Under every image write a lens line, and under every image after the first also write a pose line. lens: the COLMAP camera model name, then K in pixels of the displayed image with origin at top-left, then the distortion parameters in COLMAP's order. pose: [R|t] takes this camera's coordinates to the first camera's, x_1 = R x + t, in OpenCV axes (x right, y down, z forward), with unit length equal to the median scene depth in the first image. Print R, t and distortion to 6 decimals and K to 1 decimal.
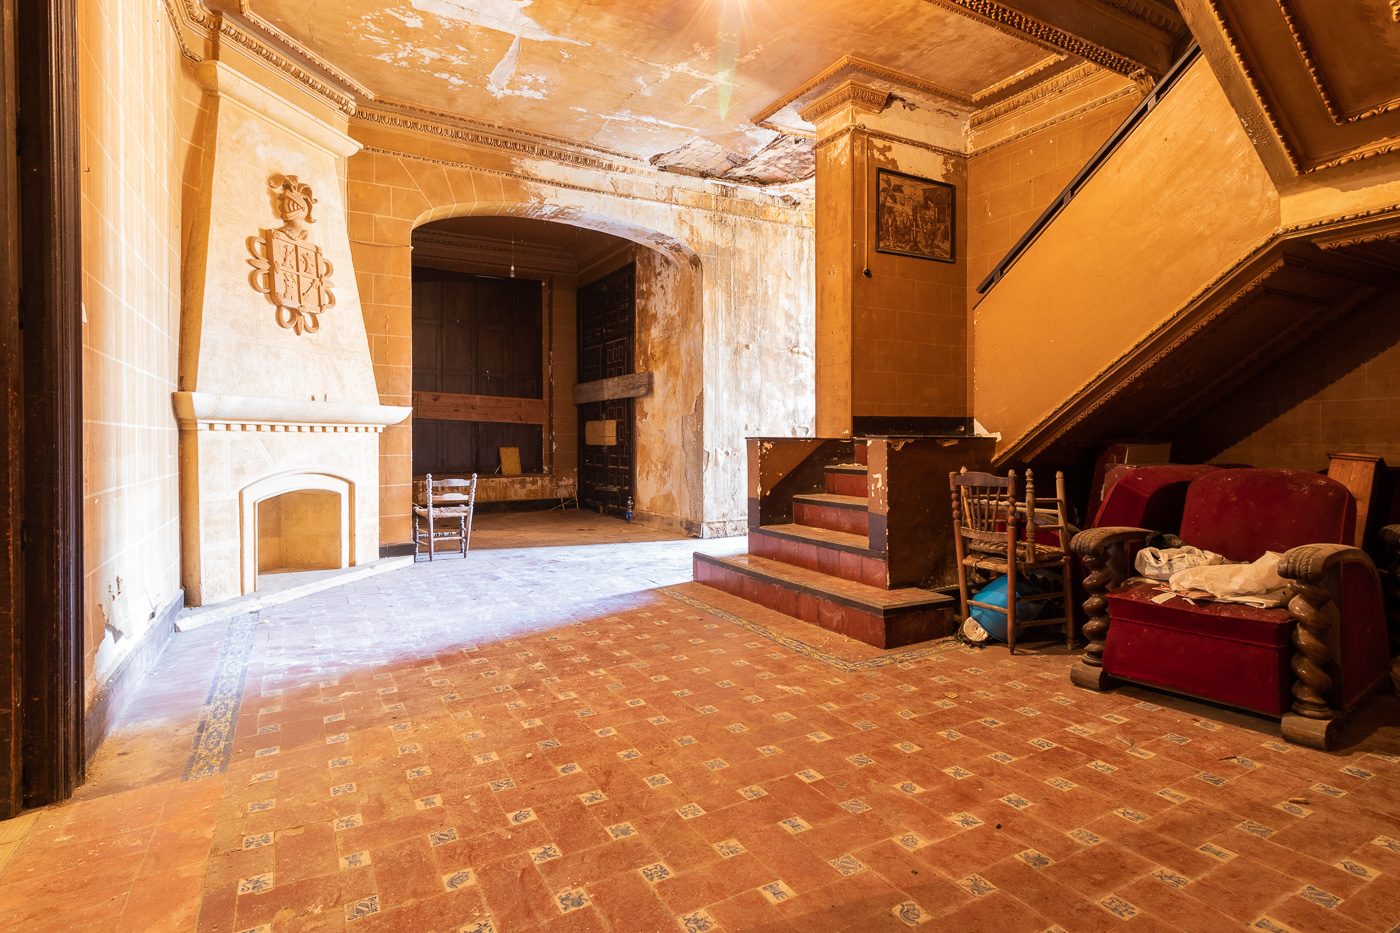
lens RADIAL K [[744.8, 0, 697.4], [0, 744.8, 457.5], [0, 0, 1]] dist [0.003028, 0.000131]
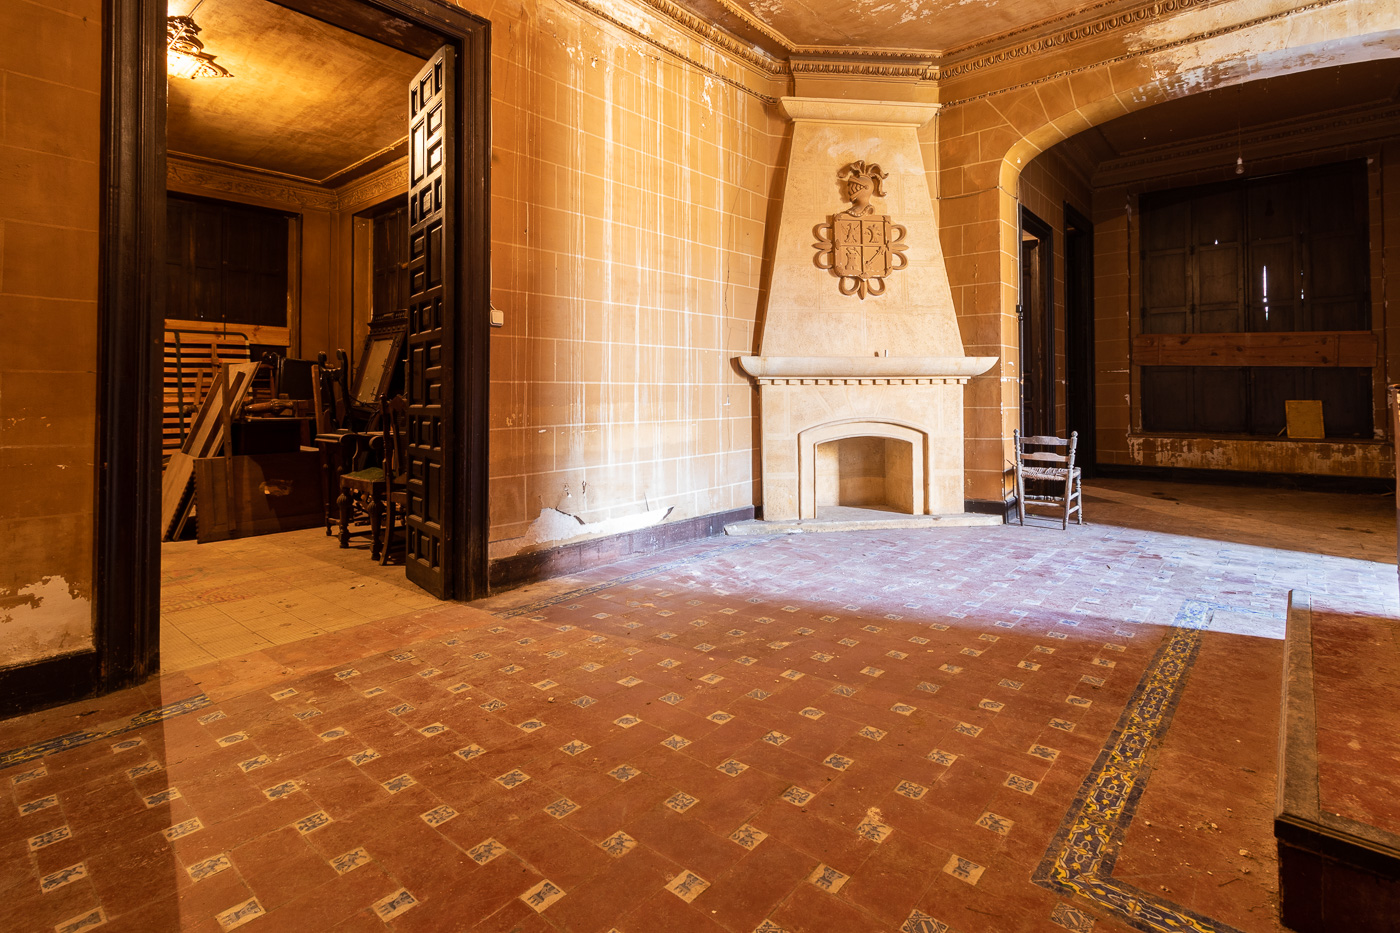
lens RADIAL K [[684.9, 0, 695.9], [0, 684.9, 384.7], [0, 0, 1]] dist [0.001747, 0.000521]
pose [[0.324736, -0.011933, -0.945730, 0.373029], [-0.018682, 0.999644, -0.019029, -0.010438], [0.945620, 0.023847, 0.324397, 0.438910]]
